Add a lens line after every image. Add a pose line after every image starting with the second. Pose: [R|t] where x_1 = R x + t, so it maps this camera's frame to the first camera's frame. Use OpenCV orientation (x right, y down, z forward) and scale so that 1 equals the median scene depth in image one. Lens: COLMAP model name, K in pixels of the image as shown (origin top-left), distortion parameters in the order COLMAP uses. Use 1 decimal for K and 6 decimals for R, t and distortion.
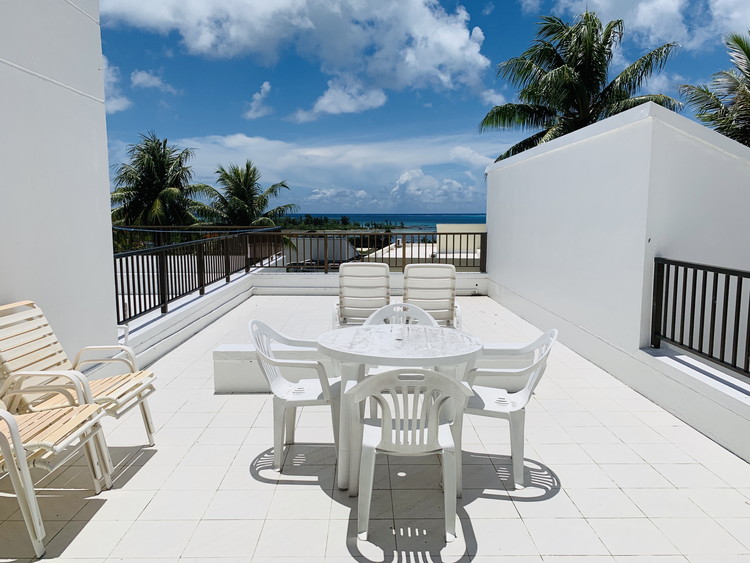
lens RADIAL K [[574.3, 0, 368.9], [0, 574.3, 280.9], [0, 0, 1]] dist [-0.010467, 0.001711]
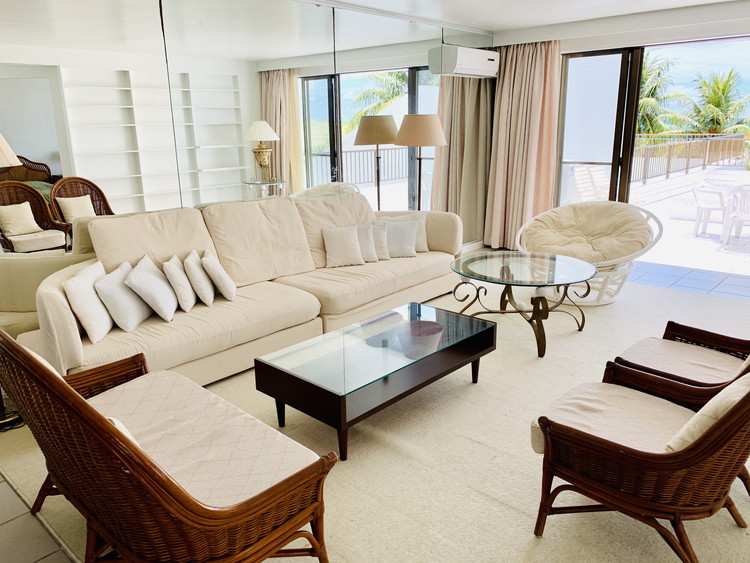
lens RADIAL K [[574.3, 0, 377.9], [0, 574.3, 283.3], [0, 0, 1]] dist [-0.010467, 0.001711]
pose [[0.740381, 0.182954, -0.646810, 0.111064], [-0.076610, 0.978944, 0.189208, 0.041485], [0.667807, -0.090534, 0.738808, -0.418625]]
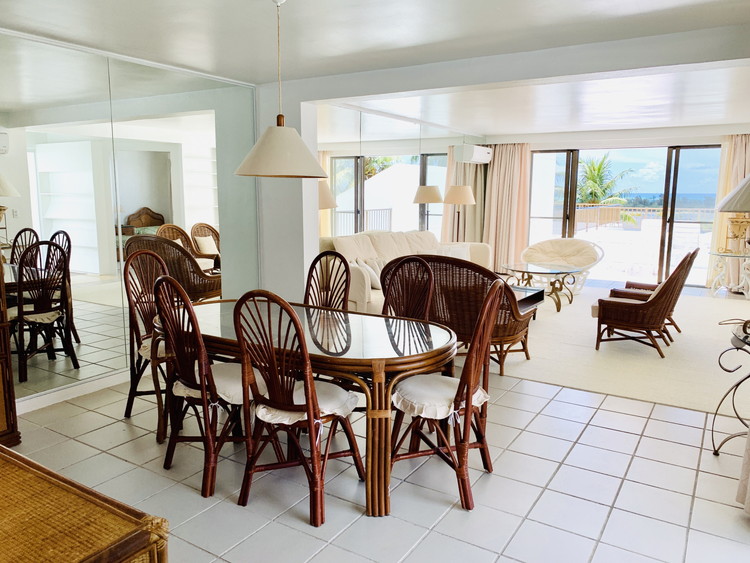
lens RADIAL K [[574.3, 0, 372.2], [0, 574.3, 280.6], [0, 0, 1]] dist [-0.010467, 0.001711]
pose [[0.840288, 0.100870, -0.532674, 0.157662], [-0.081877, 0.994881, 0.059236, 0.125406], [0.535922, -0.006162, 0.844245, -1.086067]]
